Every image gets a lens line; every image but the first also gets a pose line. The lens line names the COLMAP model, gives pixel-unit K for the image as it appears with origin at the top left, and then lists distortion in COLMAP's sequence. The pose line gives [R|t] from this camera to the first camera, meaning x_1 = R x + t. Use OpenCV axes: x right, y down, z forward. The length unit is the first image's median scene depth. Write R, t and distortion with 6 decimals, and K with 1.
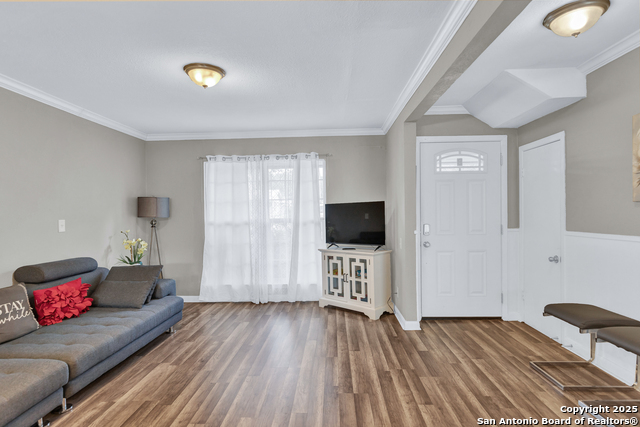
lens RADIAL K [[330.0, 0, 320.0], [0, 330.0, 213.5], [0, 0, 1]] dist [-0.002848, -0.000809]
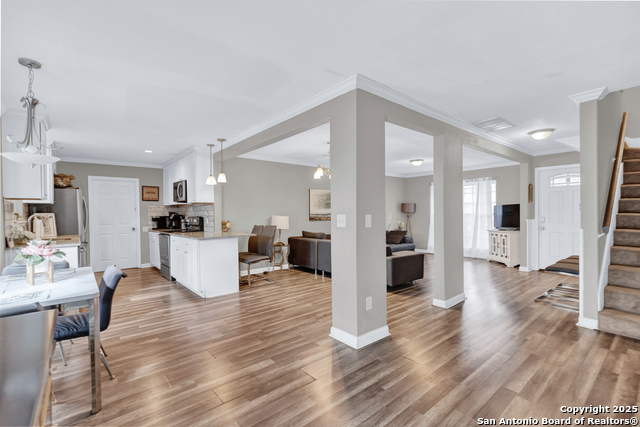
lens RADIAL K [[294.3, 0, 316.6], [0, 294.3, 215.9], [0, 0, 1]] dist [0.009443, -0.000253]
pose [[0.664158, 0.018732, -0.747358, 0.613841], [-0.015174, 0.999818, 0.011575, 0.025156], [0.747438, 0.003653, 0.664321, -0.837655]]
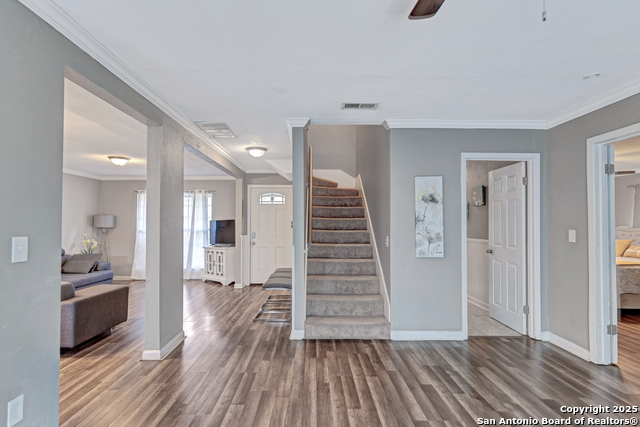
lens RADIAL K [[318.3, 0, 319.6], [0, 318.3, 217.3], [0, 0, 1]] dist [-0.000455, 0.000414]
pose [[0.998392, 0.015677, 0.054479, 0.515687], [-0.013536, 0.999130, -0.039451, 0.012201], [-0.055050, 0.038650, 0.997735, -0.684190]]
